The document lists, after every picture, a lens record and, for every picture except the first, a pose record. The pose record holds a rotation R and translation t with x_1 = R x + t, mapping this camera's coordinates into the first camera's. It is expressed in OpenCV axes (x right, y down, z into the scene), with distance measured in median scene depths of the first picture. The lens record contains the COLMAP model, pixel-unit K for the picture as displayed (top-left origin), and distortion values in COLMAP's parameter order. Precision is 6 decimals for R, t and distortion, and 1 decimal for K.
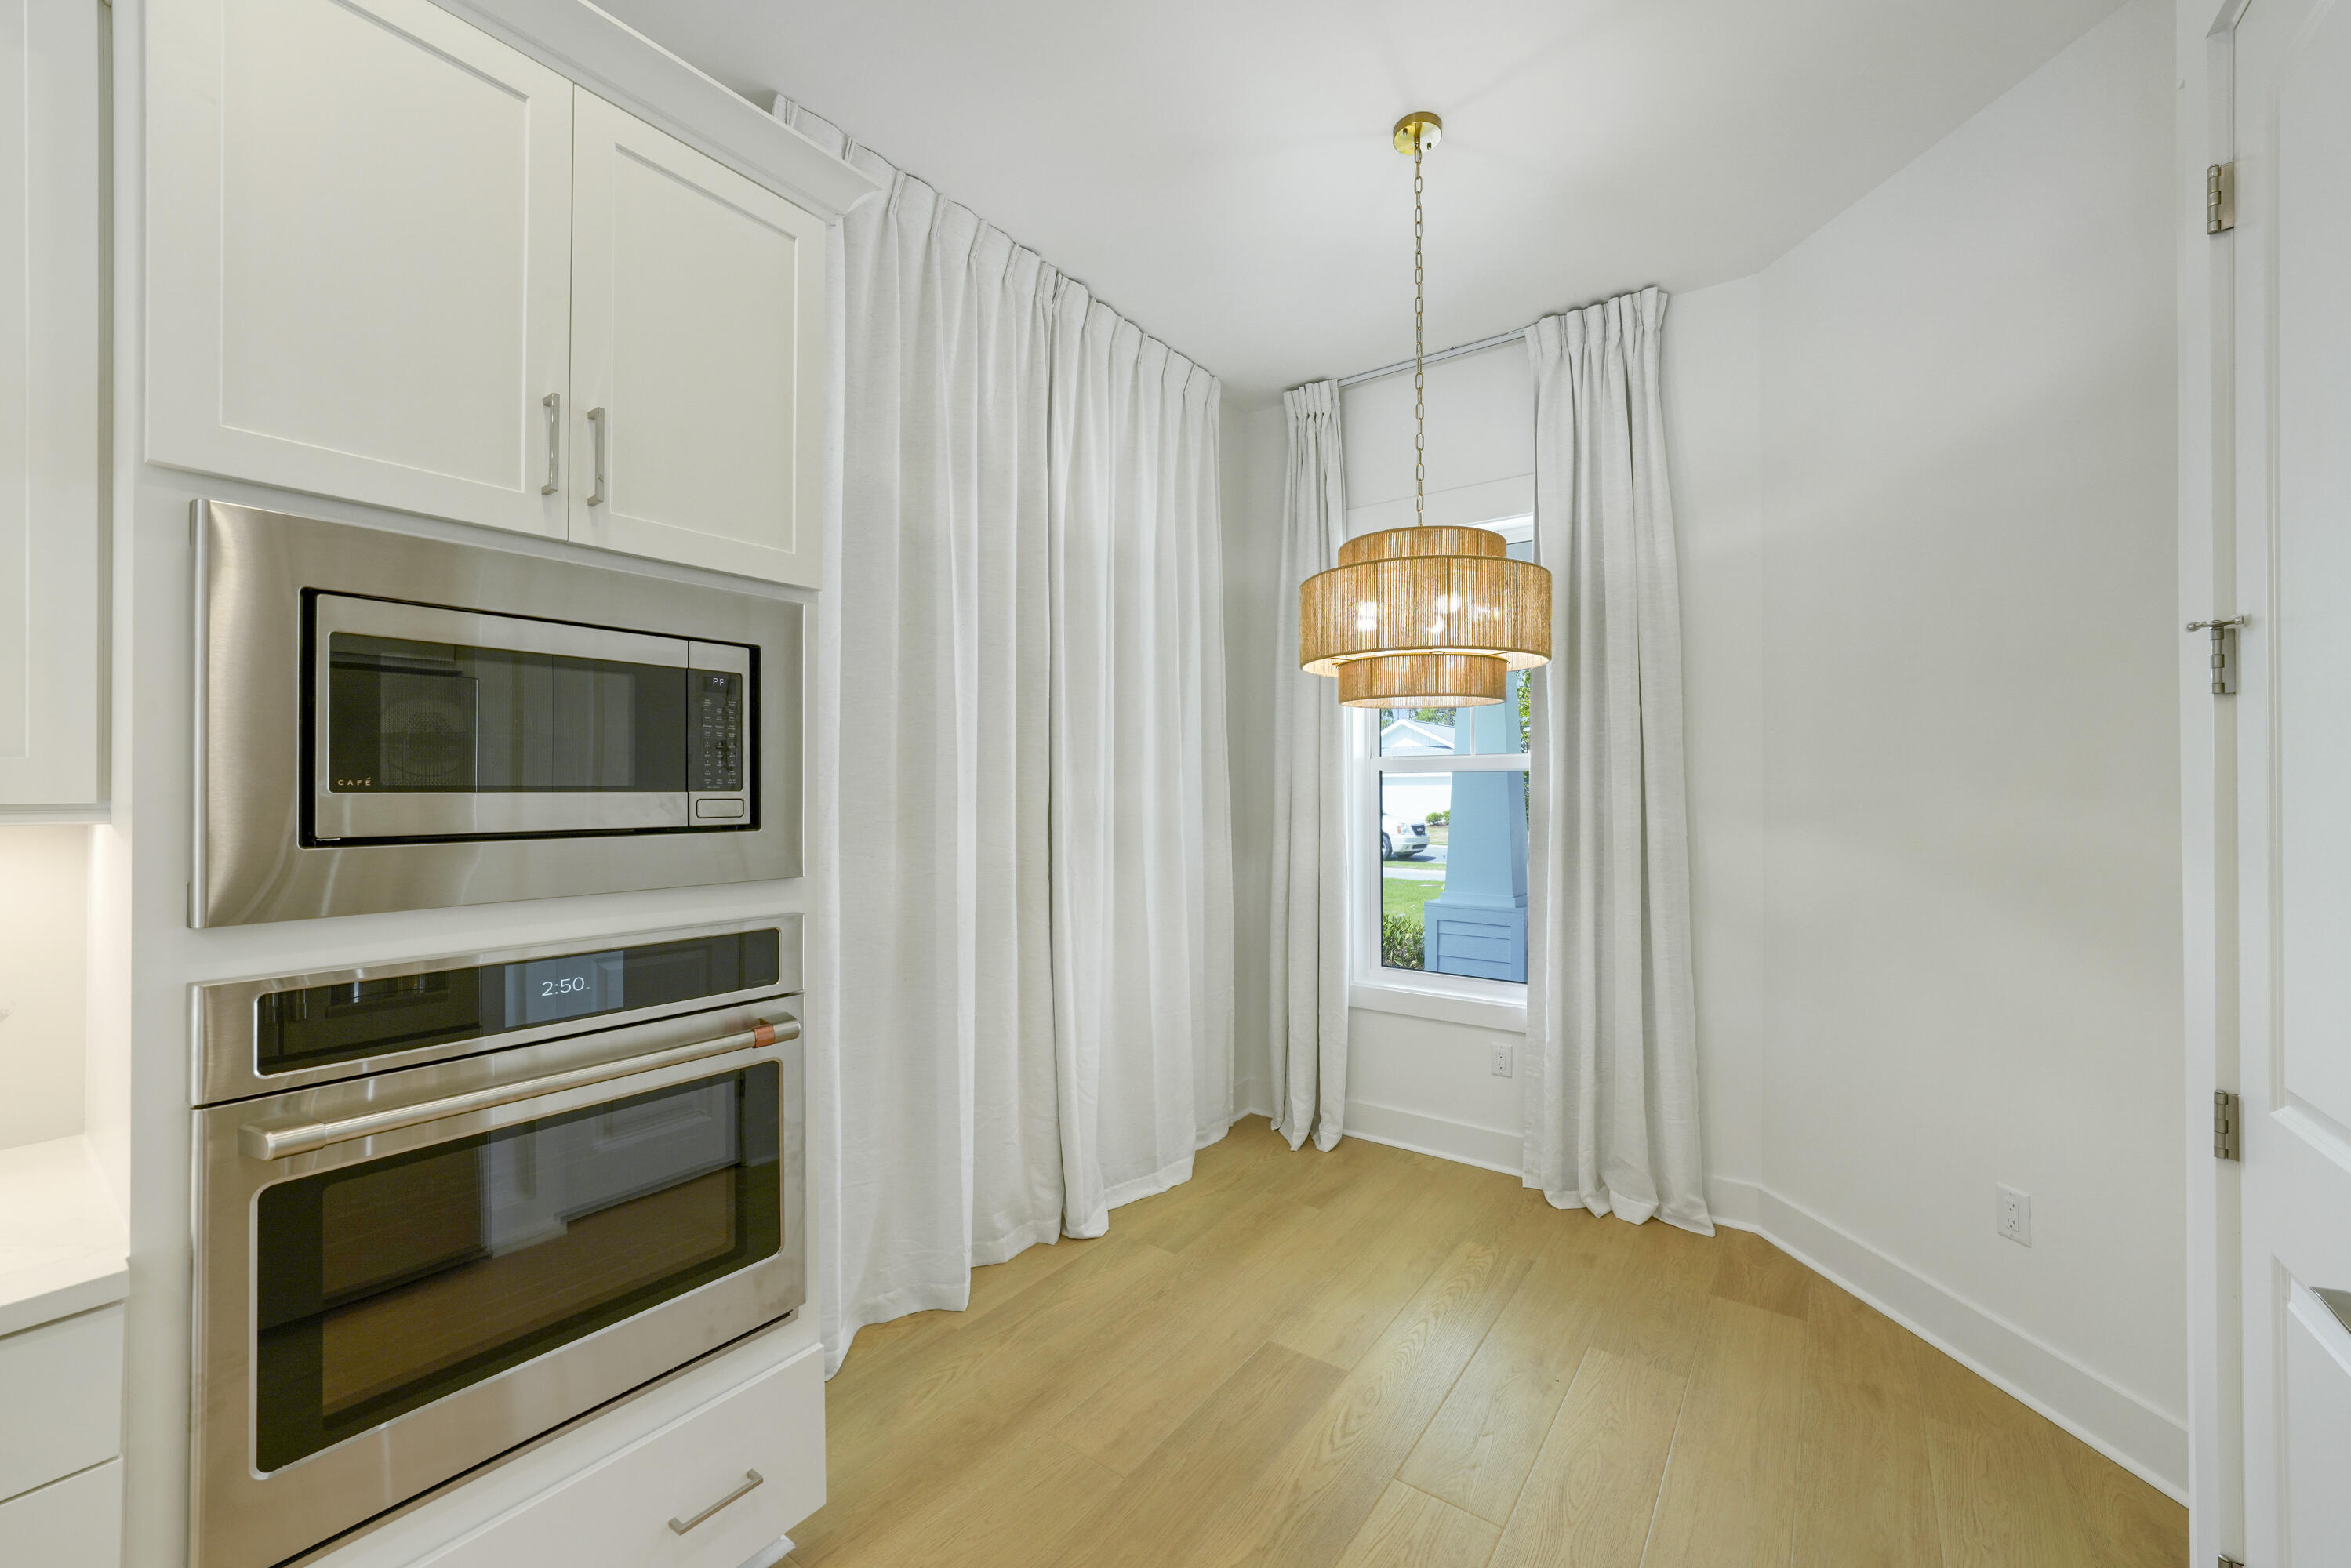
lens RADIAL K [[911.0, 0, 1174.7], [0, 911.0, 785.4], [0, 0, 1]] dist [-0.019407, 0.006089]
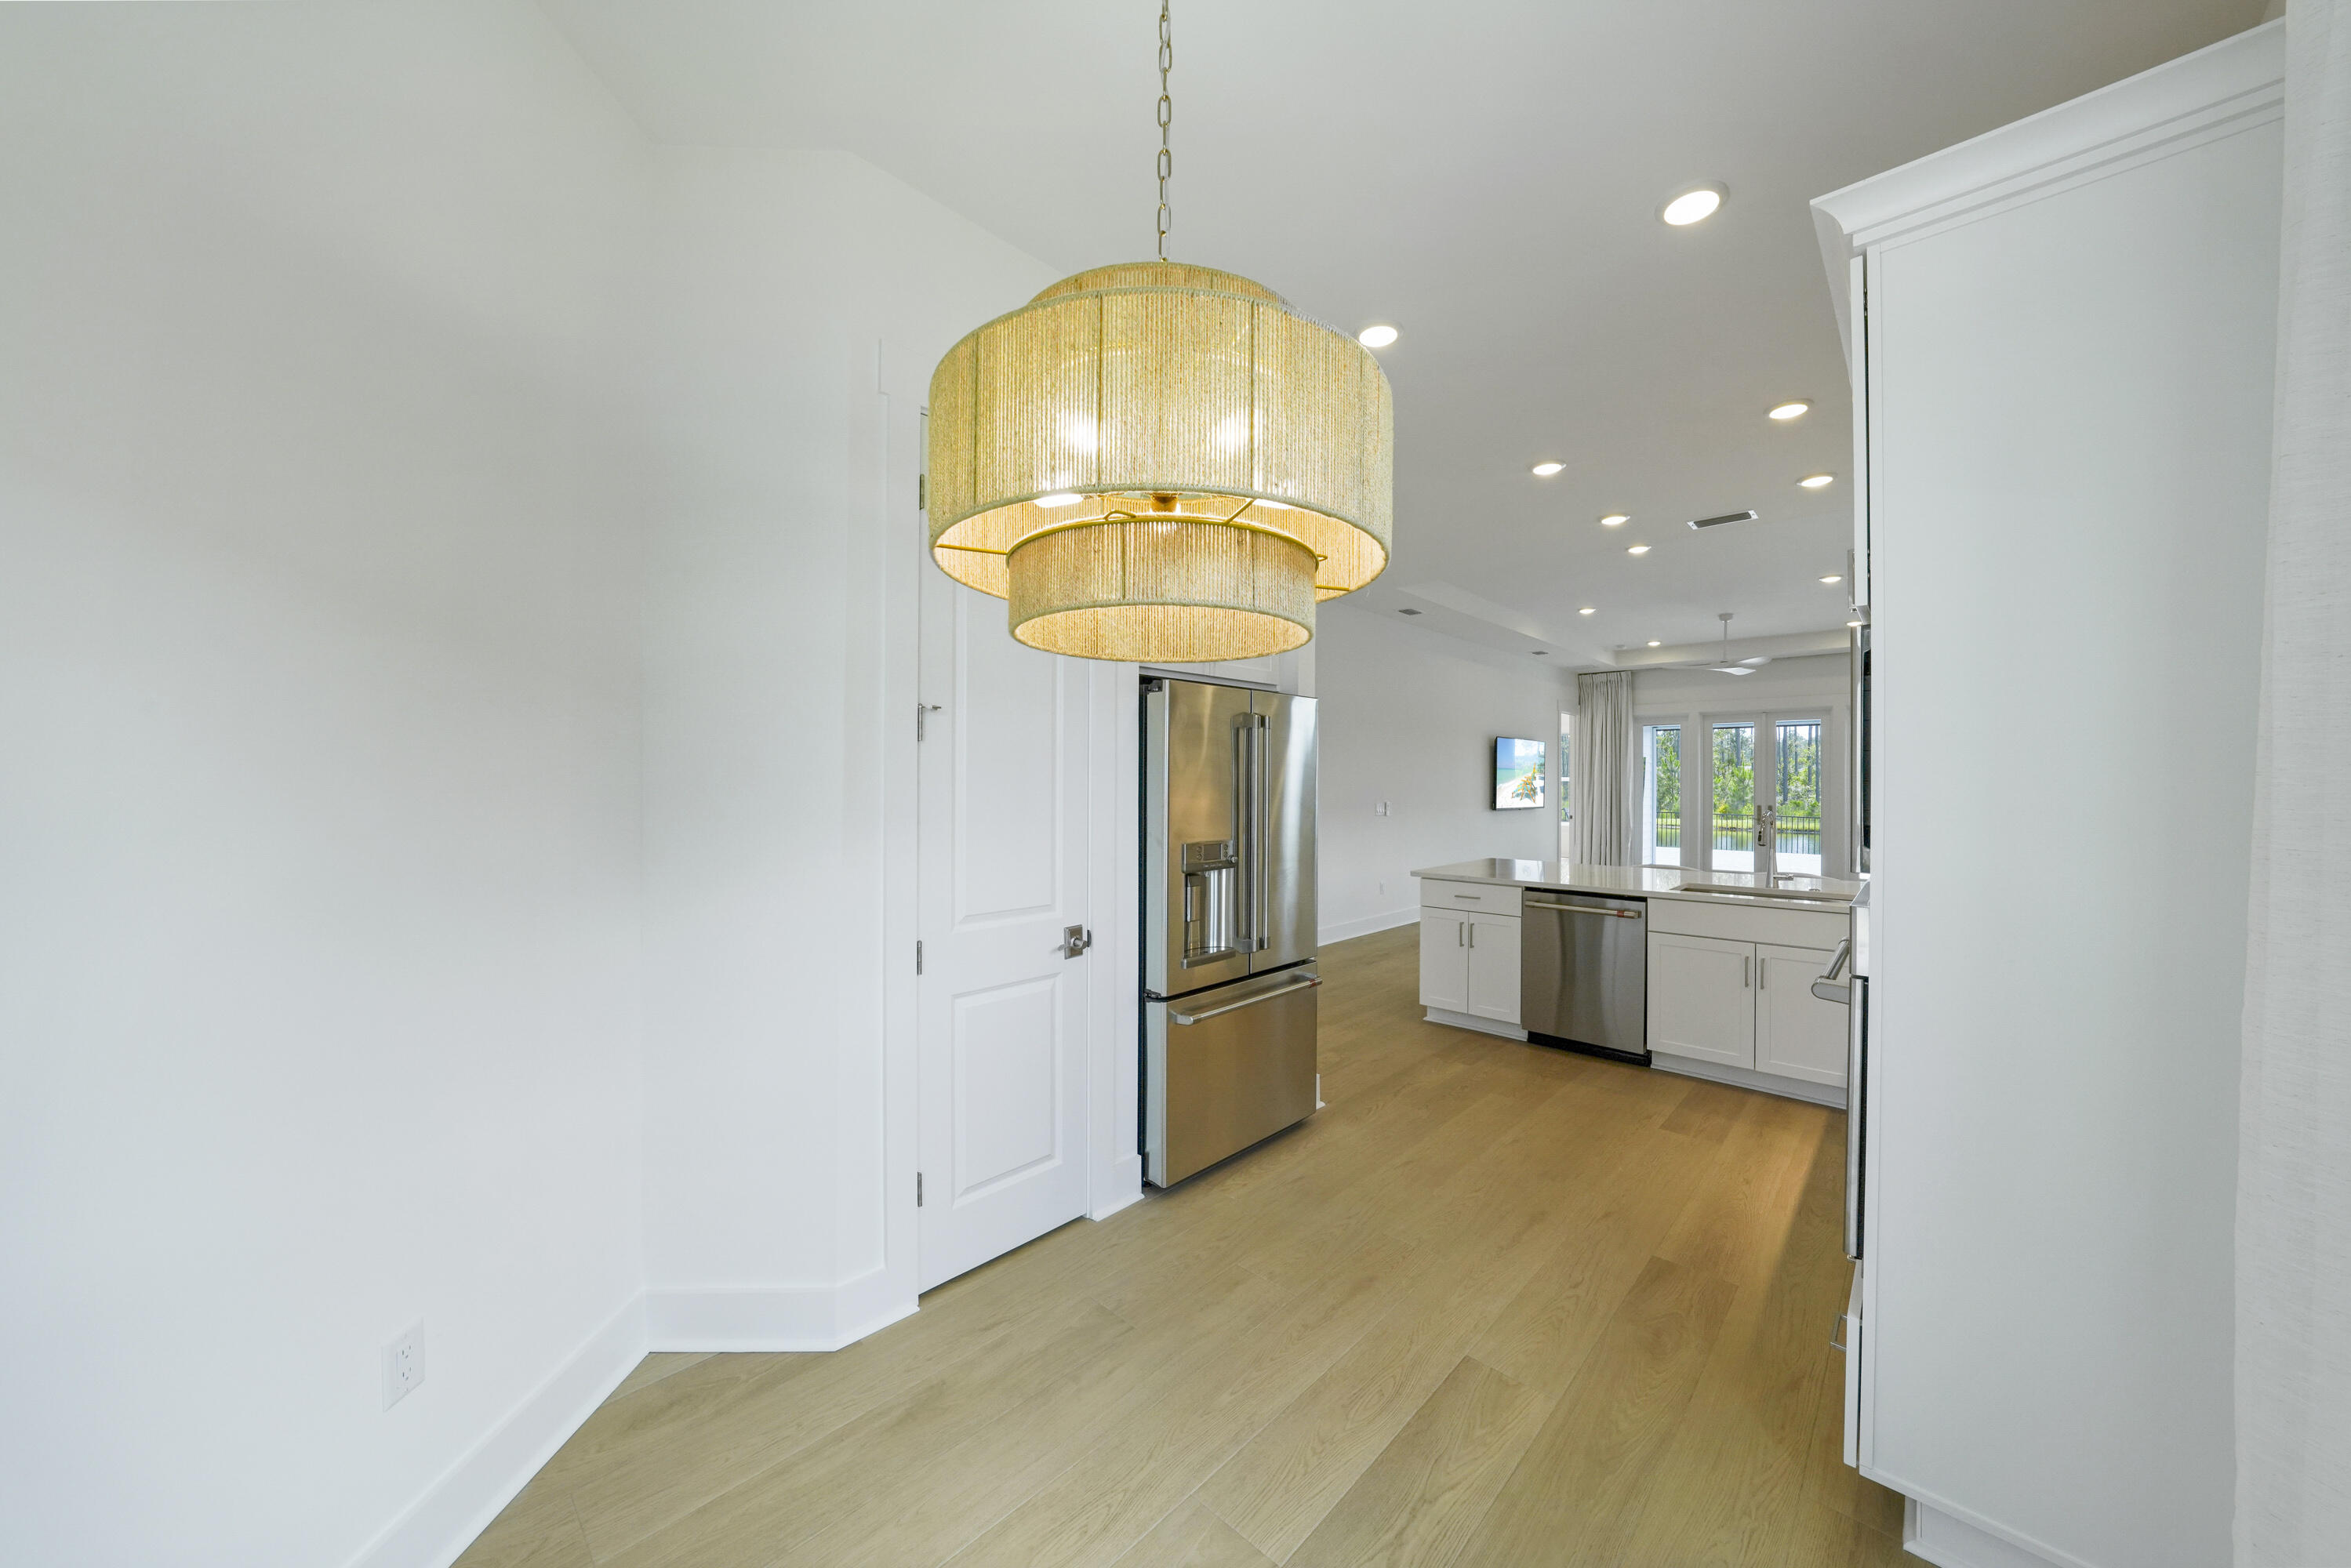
lens RADIAL K [[823.9, 0, 1204.8], [0, 823.9, 775.5], [0, 0, 1]] dist [-0.009241, 0.000204]
pose [[-0.995589, -0.003031, 0.093772, 0.208733], [-0.003474, 0.999984, -0.004563, -0.009343], [-0.093756, -0.004869, -0.995583, 1.548768]]
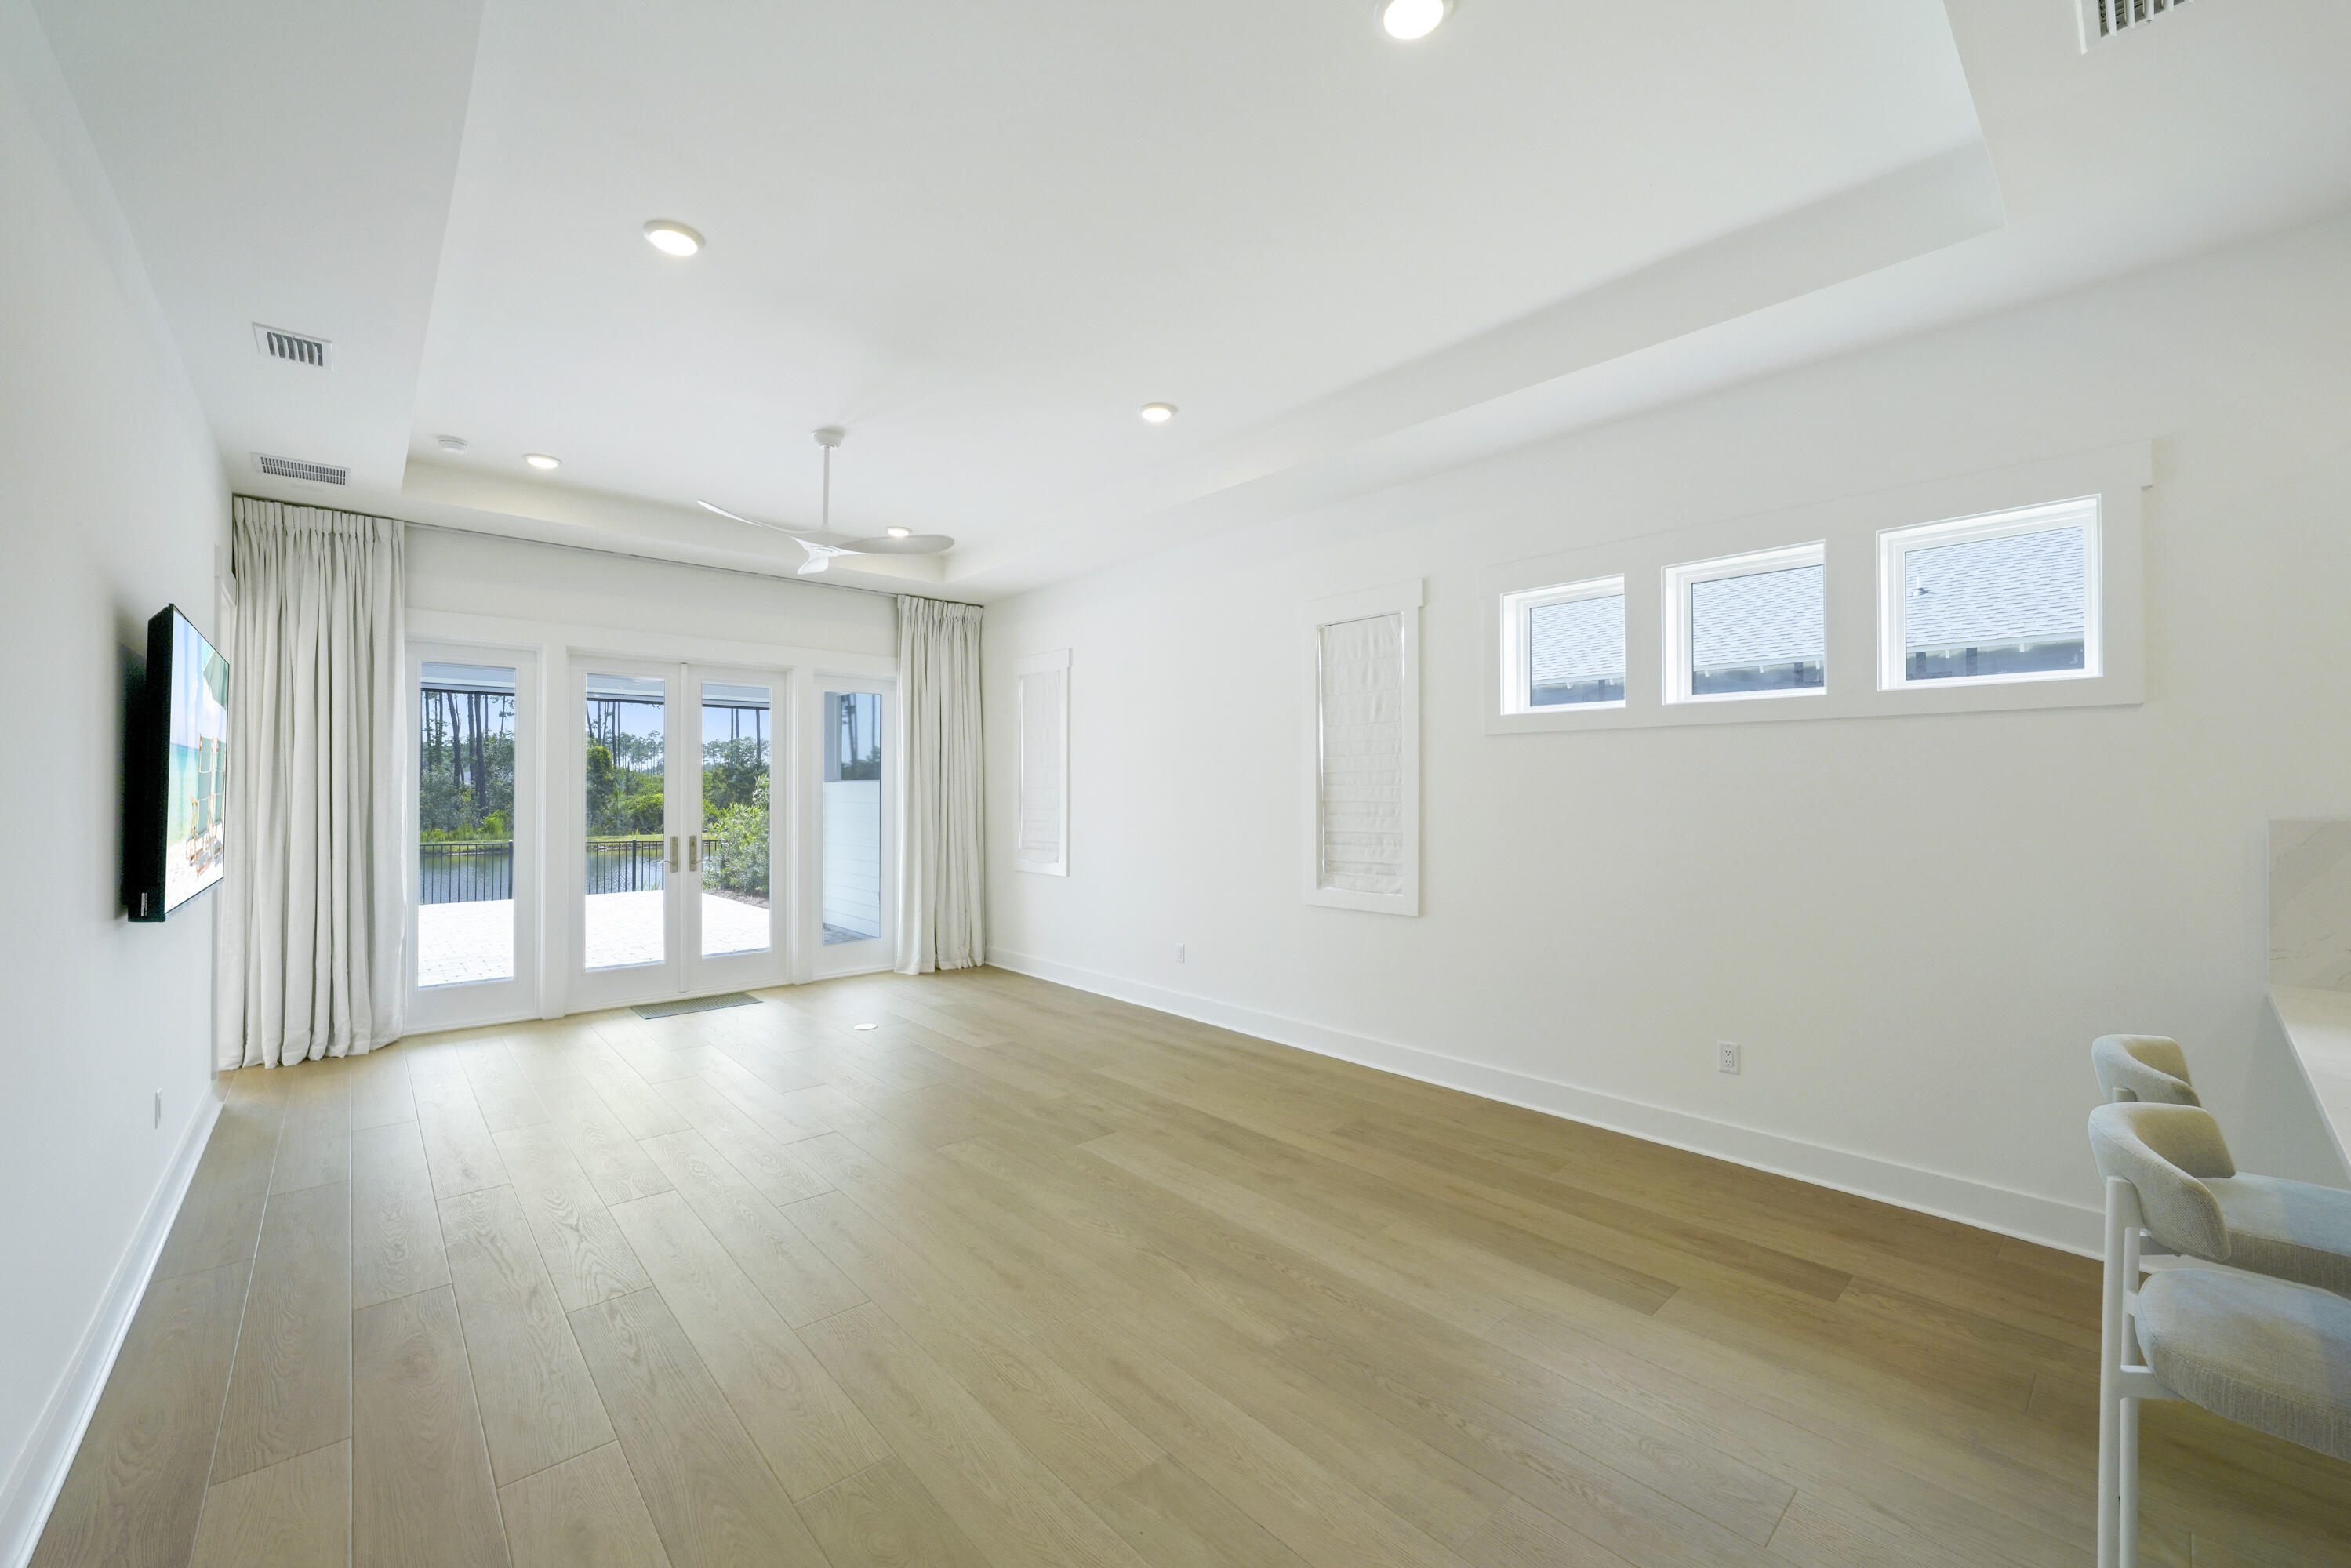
lens RADIAL K [[911.0, 0, 1176.7], [0, 911.0, 784.1], [0, 0, 1]] dist [-0.019407, 0.006089]
pose [[-0.185805, -0.007953, -0.982555, -0.085848], [-0.002503, 0.999968, -0.007621, -0.015402], [0.982584, 0.001043, -0.185819, -1.613036]]
